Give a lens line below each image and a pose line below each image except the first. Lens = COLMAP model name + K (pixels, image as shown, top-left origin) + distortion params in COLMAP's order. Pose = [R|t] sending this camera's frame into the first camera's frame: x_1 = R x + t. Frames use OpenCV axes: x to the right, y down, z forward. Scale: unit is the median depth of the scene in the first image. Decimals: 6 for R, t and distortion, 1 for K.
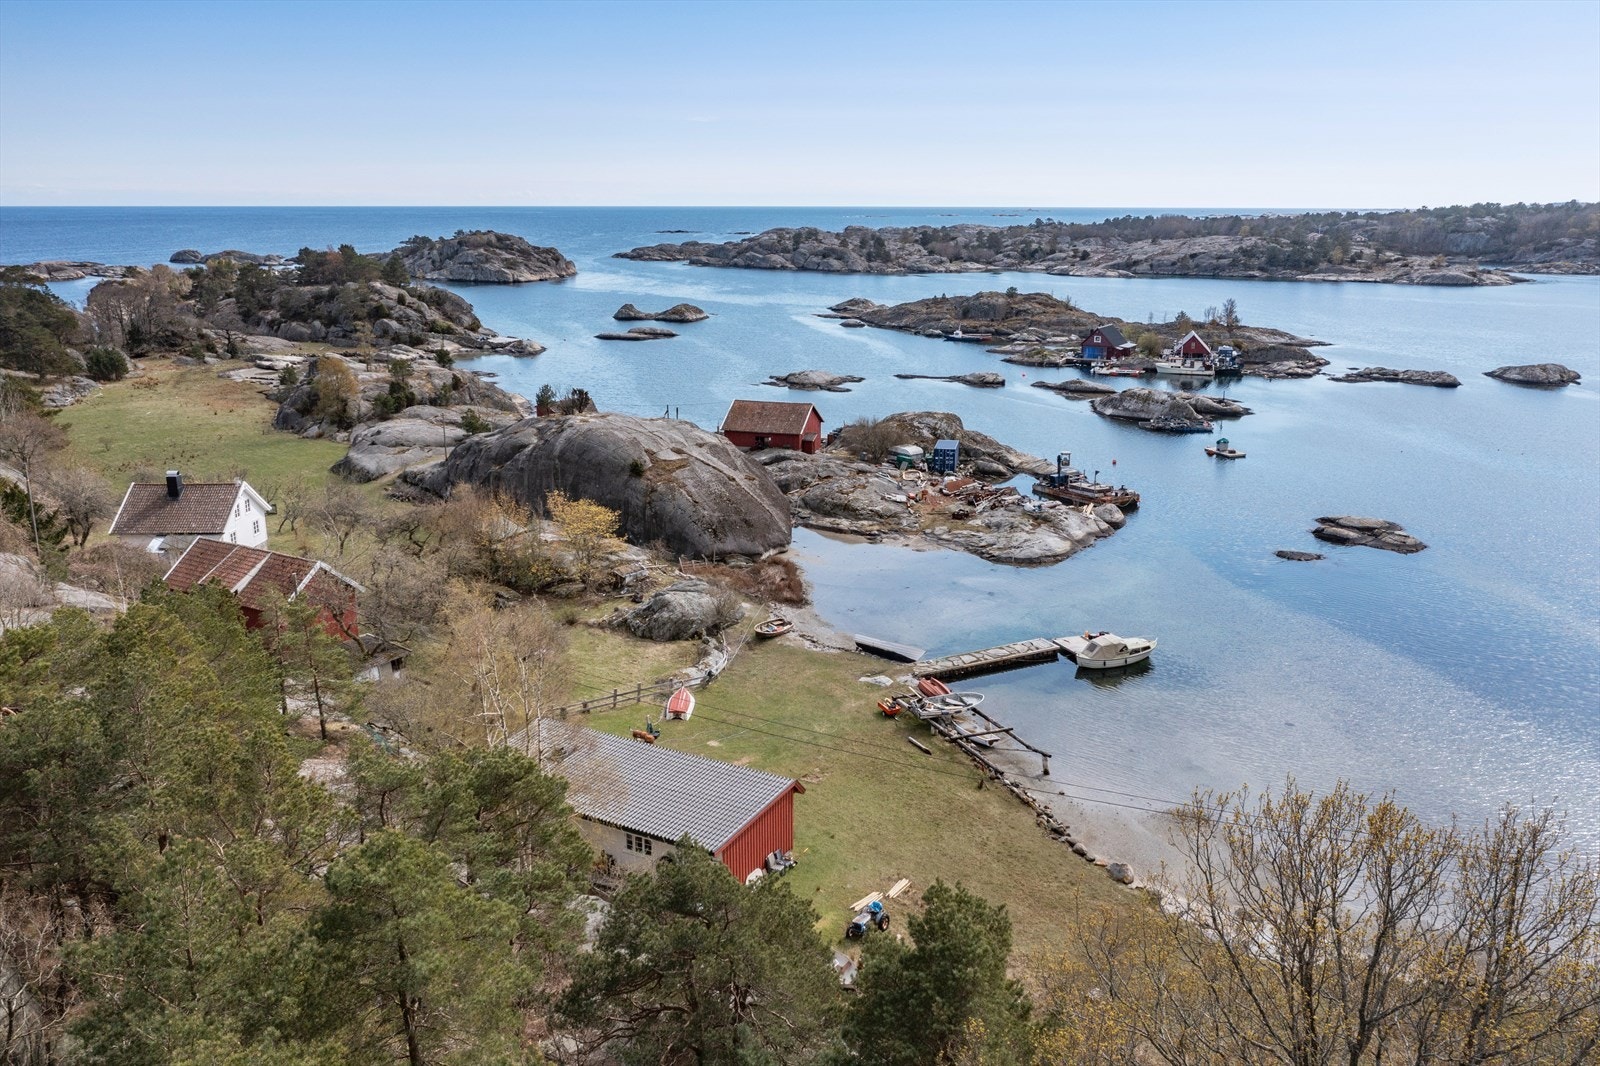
lens RADIAL K [[1280.4, 0, 799.5], [0, 1280.4, 554.3], [0, 0, 1]] dist [-0.009277, 0.012672]
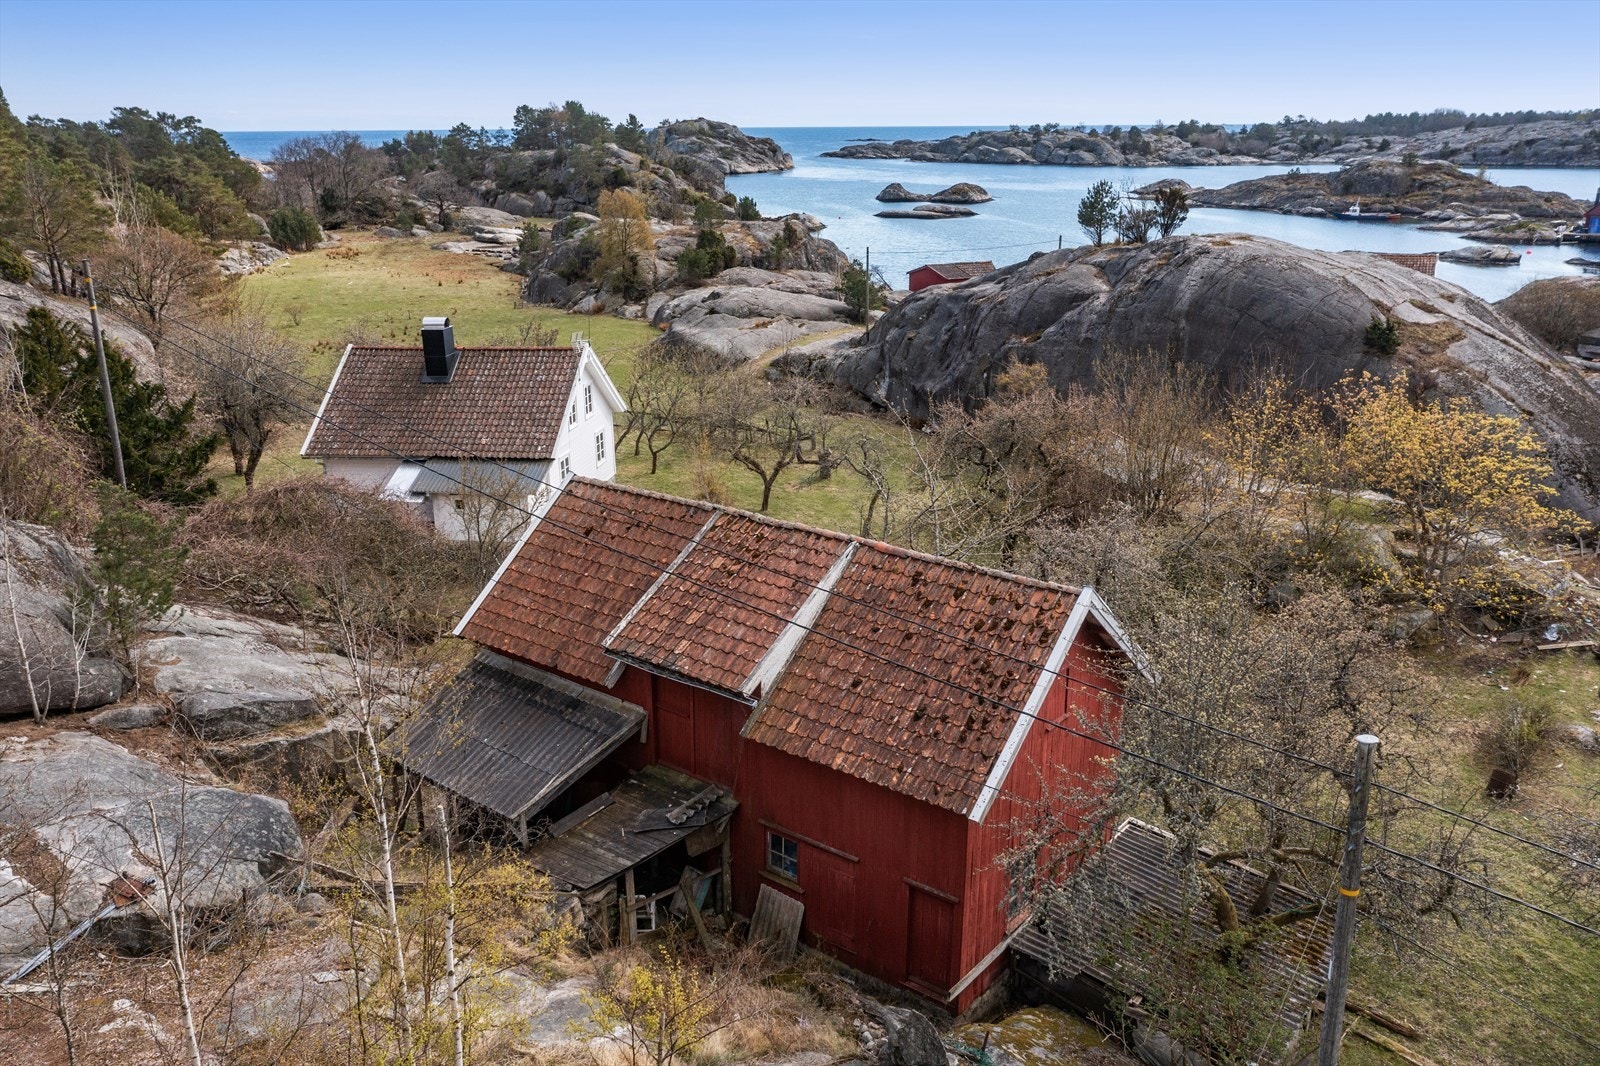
lens RADIAL K [[1280.4, 0, 799.5], [0, 1280.4, 554.3], [0, 0, 1]] dist [-0.009277, 0.012672]
pose [[0.992393, 0.031511, -0.119007, -0.124455], [-0.024785, 0.998033, 0.057582, -0.004592], [0.120587, -0.054195, 0.991222, 0.229086]]
